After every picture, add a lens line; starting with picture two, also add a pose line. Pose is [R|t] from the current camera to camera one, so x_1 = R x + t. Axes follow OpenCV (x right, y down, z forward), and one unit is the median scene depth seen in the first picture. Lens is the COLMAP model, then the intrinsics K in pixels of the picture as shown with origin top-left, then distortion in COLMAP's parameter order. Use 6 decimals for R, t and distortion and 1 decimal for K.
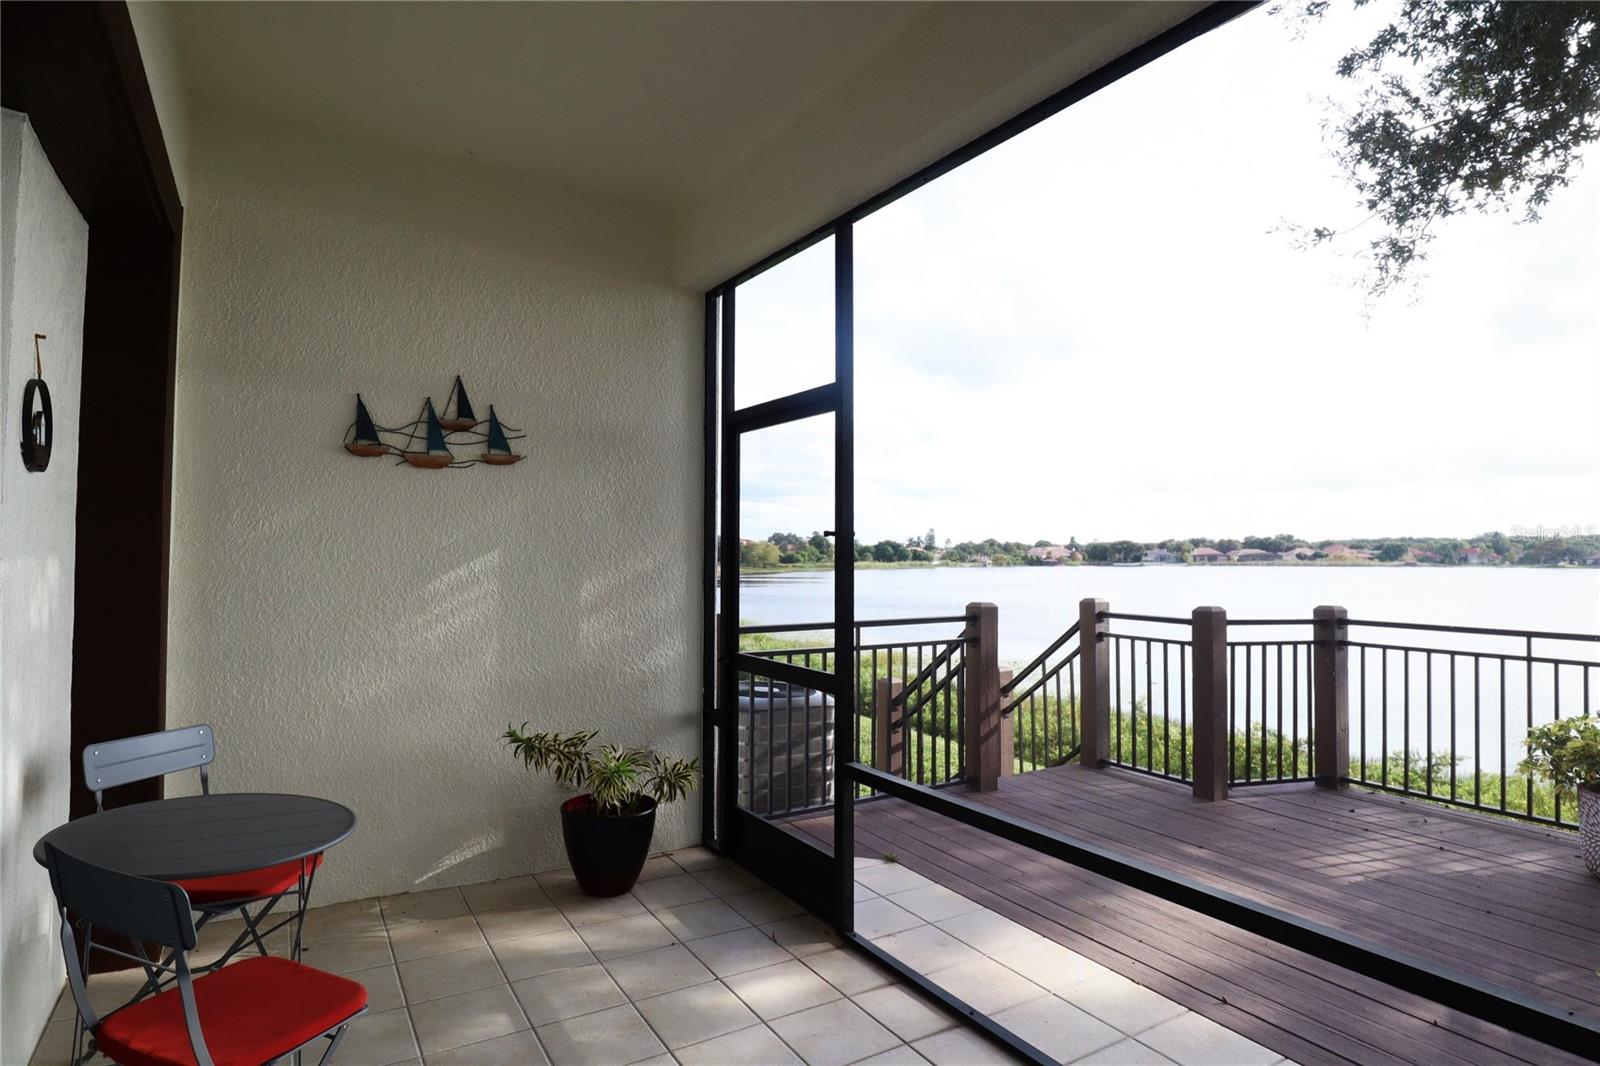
lens RADIAL K [[833.4, 0, 805.3], [0, 833.4, 529.4], [0, 0, 1]] dist [-0.001845, -0.011746]
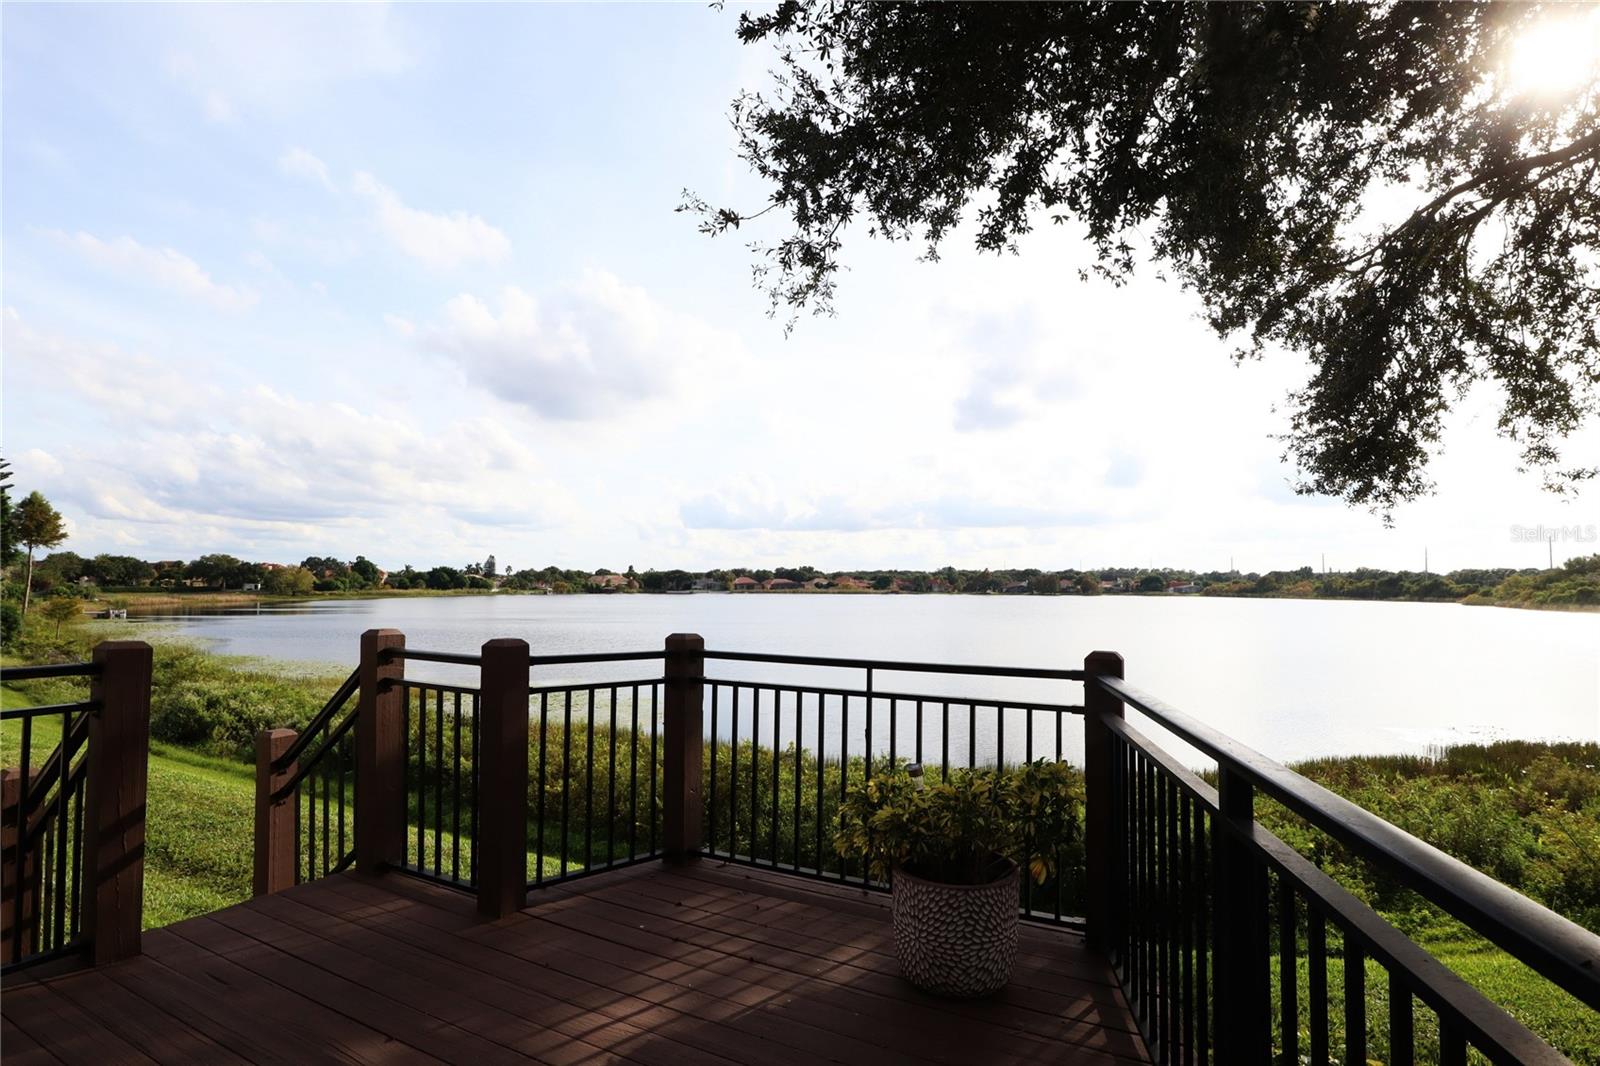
lens RADIAL K [[810.3, 0, 807.6], [0, 810.3, 529.2], [0, 0, 1]] dist [-0.045007, 0.017761]
pose [[0.868577, 0.037876, 0.494105, 0.367120], [-0.019951, 0.998939, -0.041504, 0.022894], [-0.495153, 0.026191, 0.868411, 0.280996]]
